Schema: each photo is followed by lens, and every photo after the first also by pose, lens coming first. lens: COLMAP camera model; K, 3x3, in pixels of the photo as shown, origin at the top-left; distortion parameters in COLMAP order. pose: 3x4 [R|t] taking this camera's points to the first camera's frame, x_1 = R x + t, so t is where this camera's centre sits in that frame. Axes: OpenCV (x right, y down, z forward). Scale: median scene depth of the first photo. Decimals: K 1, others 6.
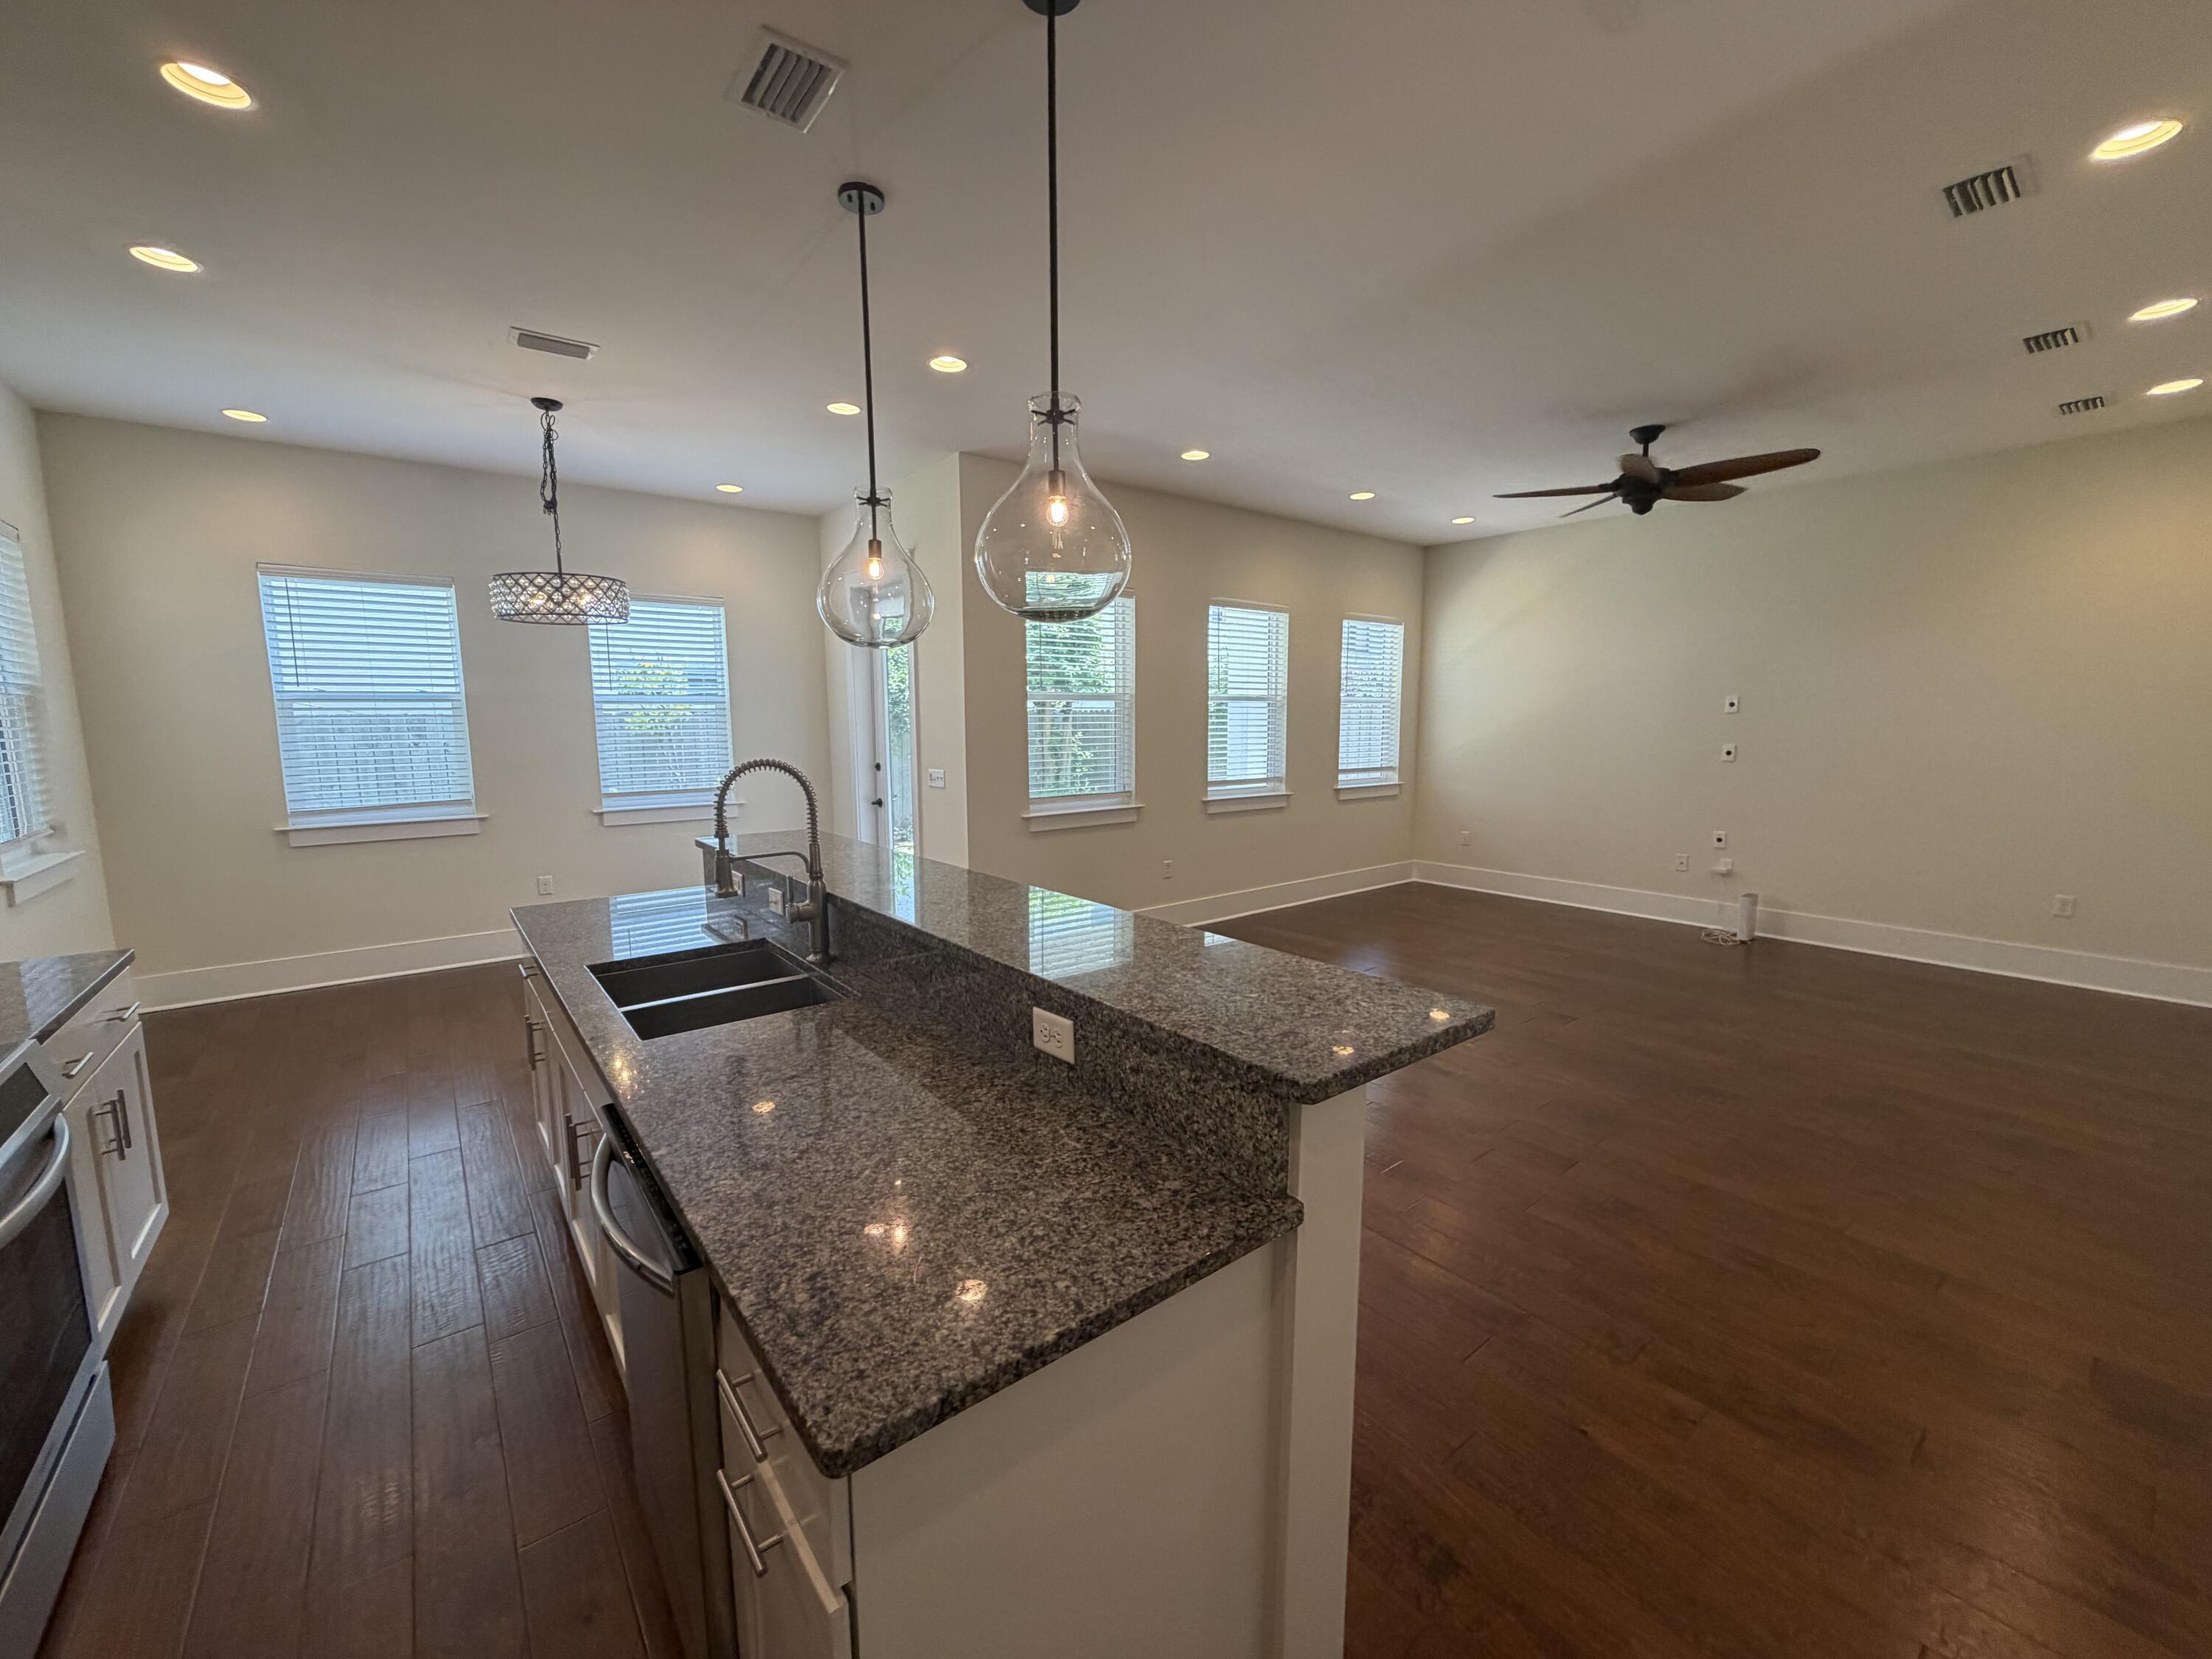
lens RADIAL K [[880.8, 0, 1102.2], [0, 880.8, 831.1], [0, 0, 1]] dist [0.000006, -0.000123]
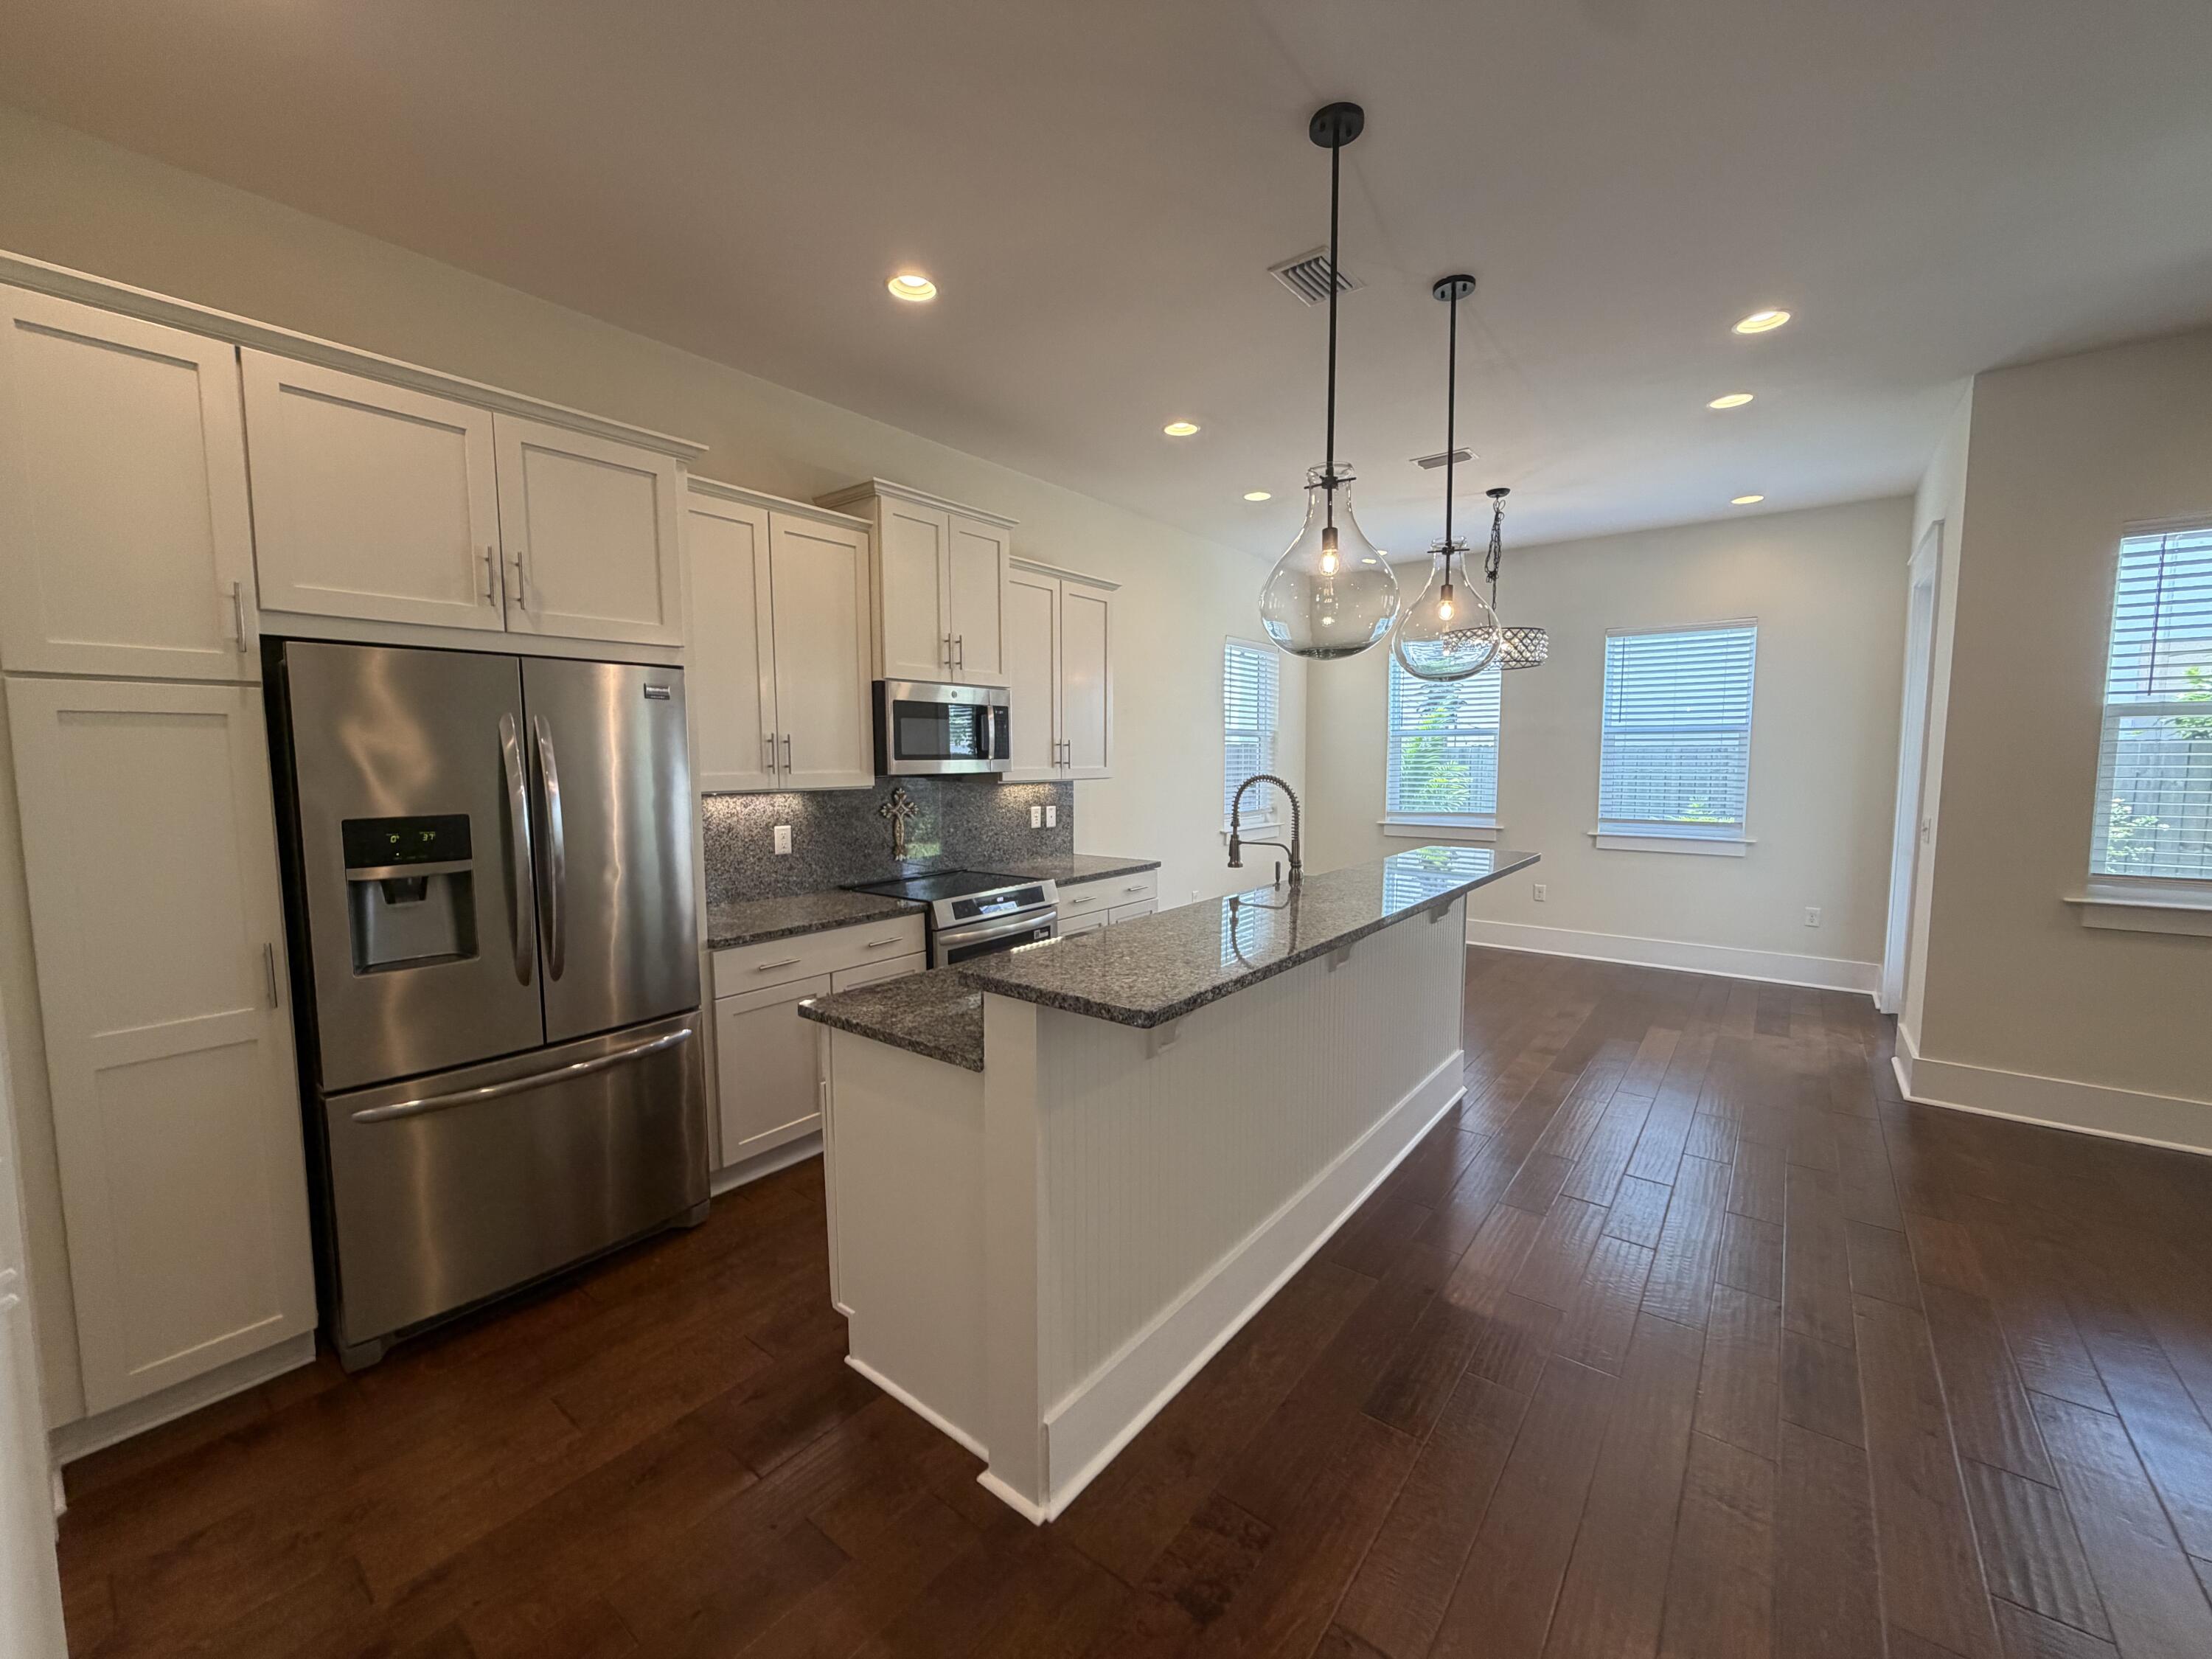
lens RADIAL K [[880.8, 0, 1101.3], [0, 880.8, 828.9], [0, 0, 1]] dist [0.000006, -0.000123]
pose [[0.235601, 0.086143, -0.968025, 0.434677], [-0.124055, 0.990581, 0.057958, -0.021265], [0.963900, 0.106433, 0.244069, 0.200561]]
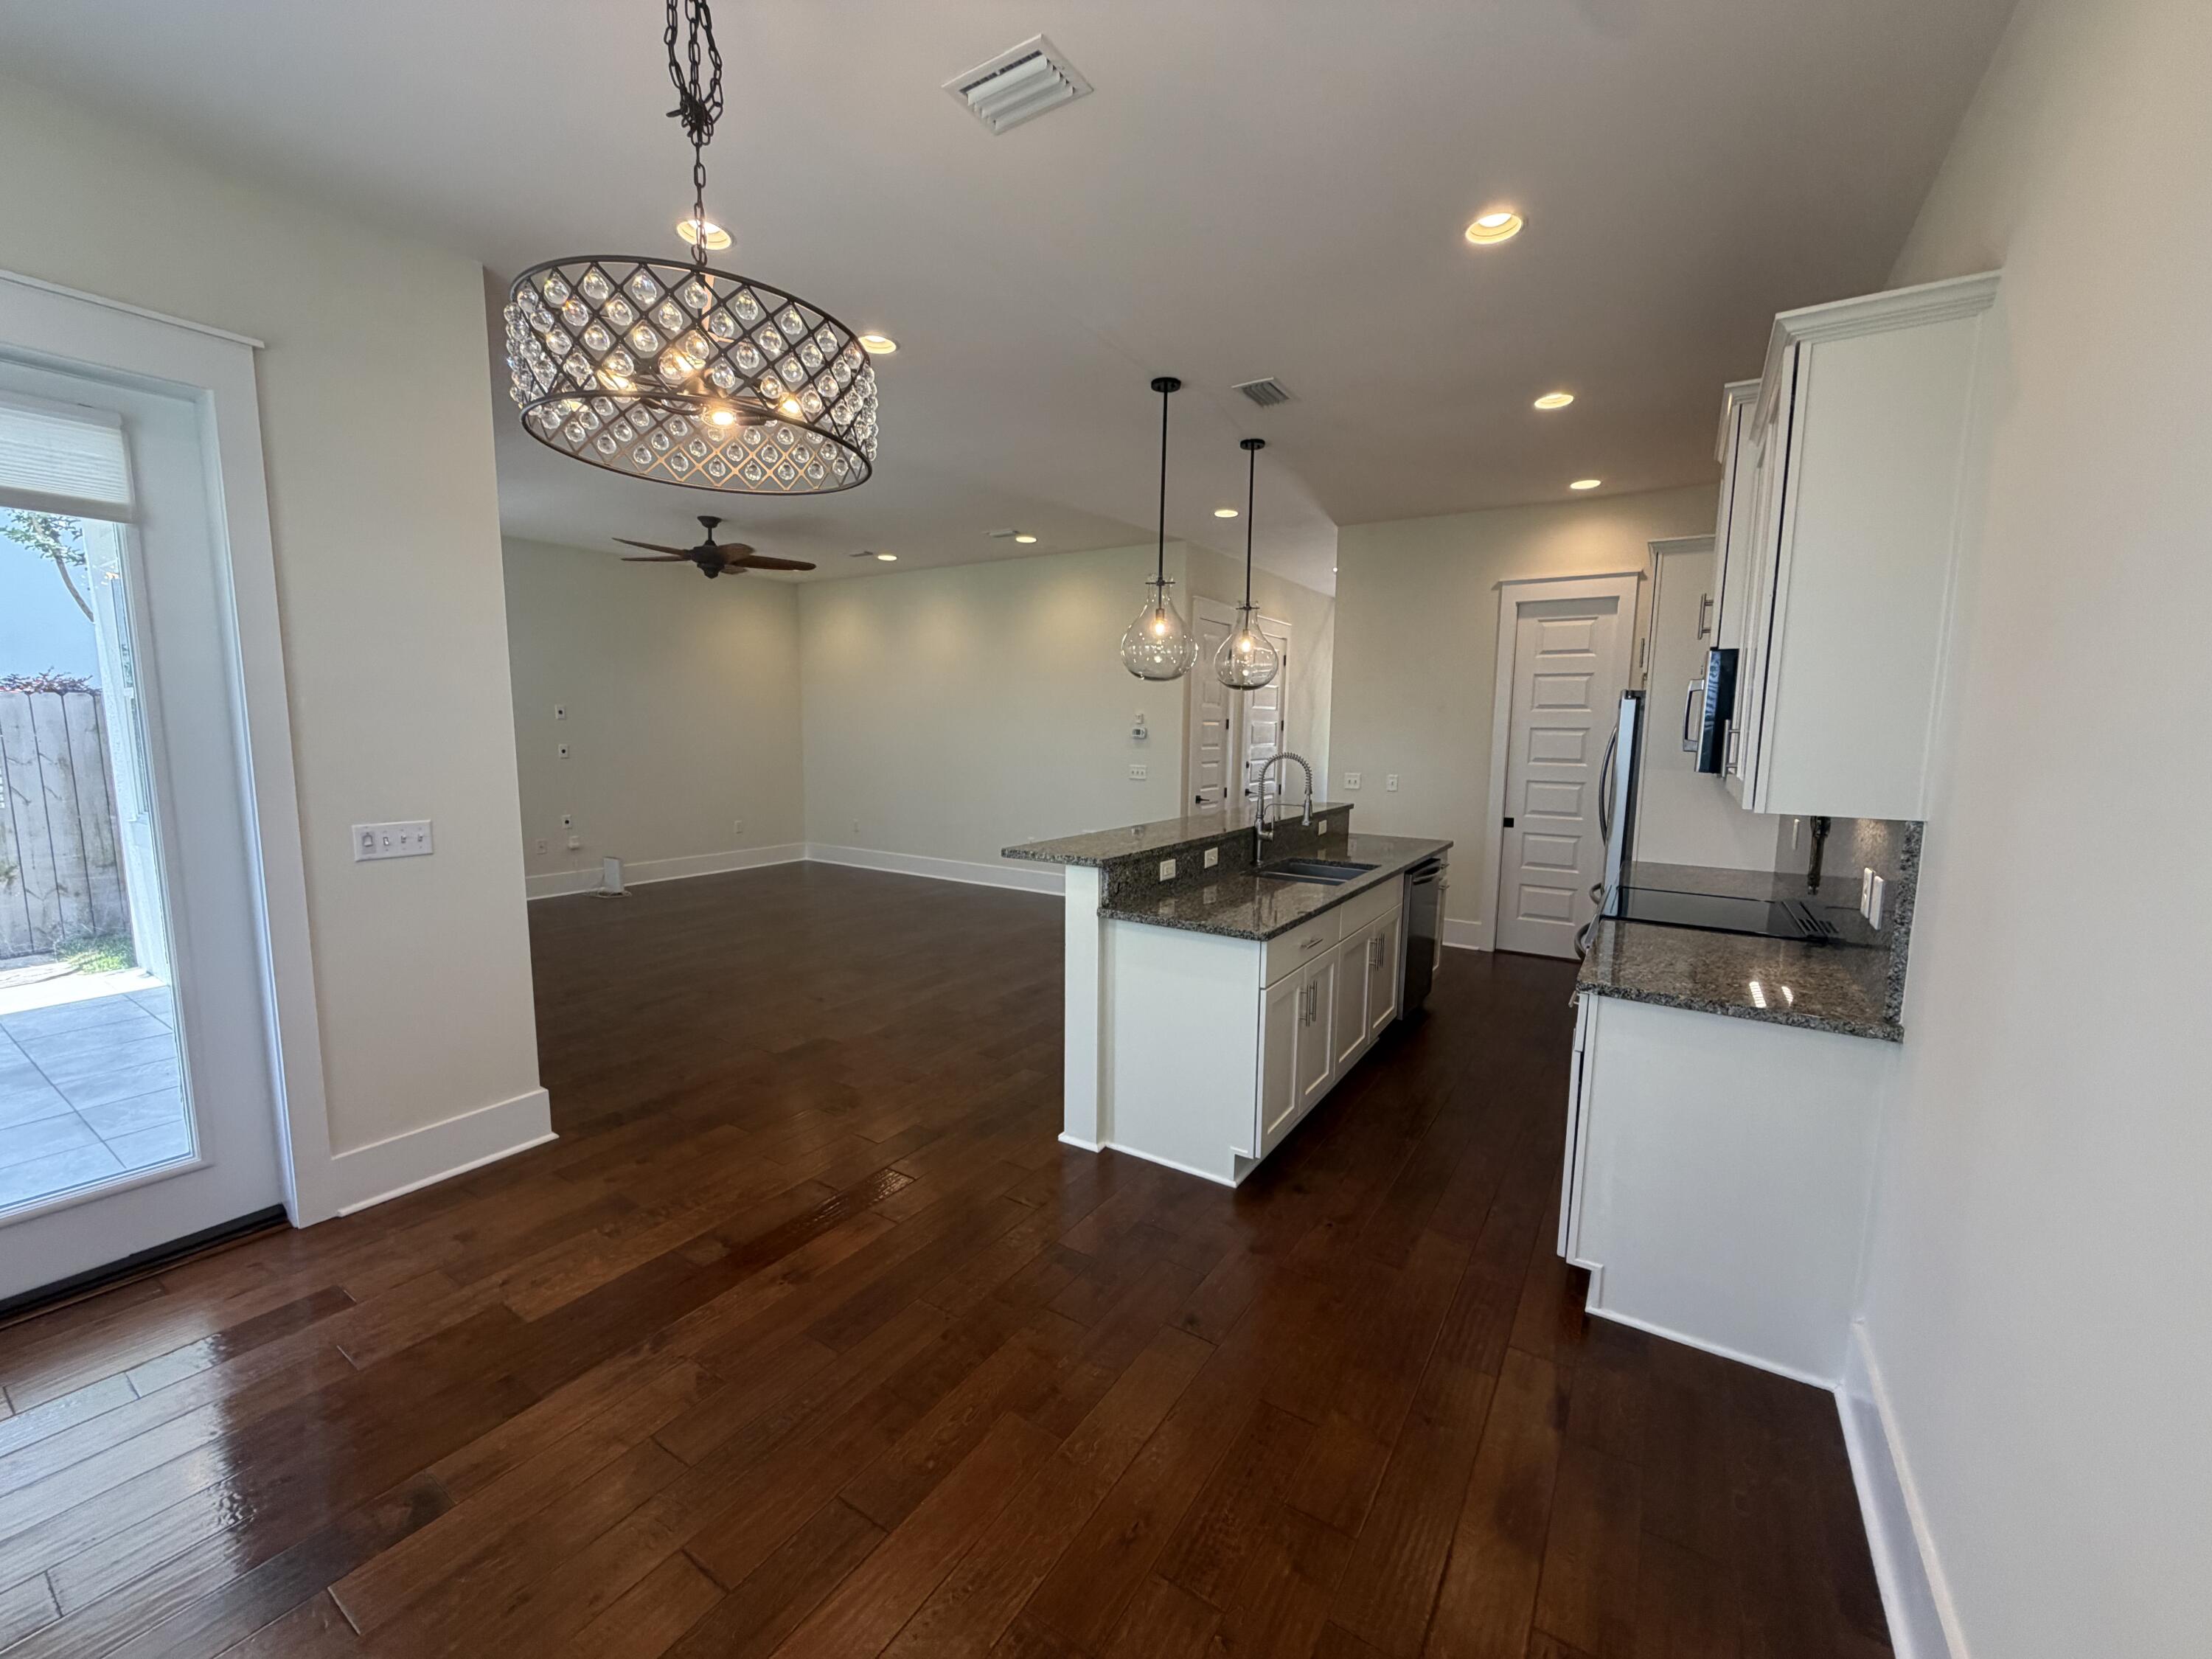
lens RADIAL K [[880.8, 0, 1095.8], [0, 880.8, 827.3], [0, 0, 1]] dist [0.000006, -0.000123]
pose [[-0.318599, -0.107590, 0.941764, -0.973916], [0.111213, 0.982433, 0.149859, -0.119913], [-0.941343, 0.152481, -0.301037, 0.940198]]
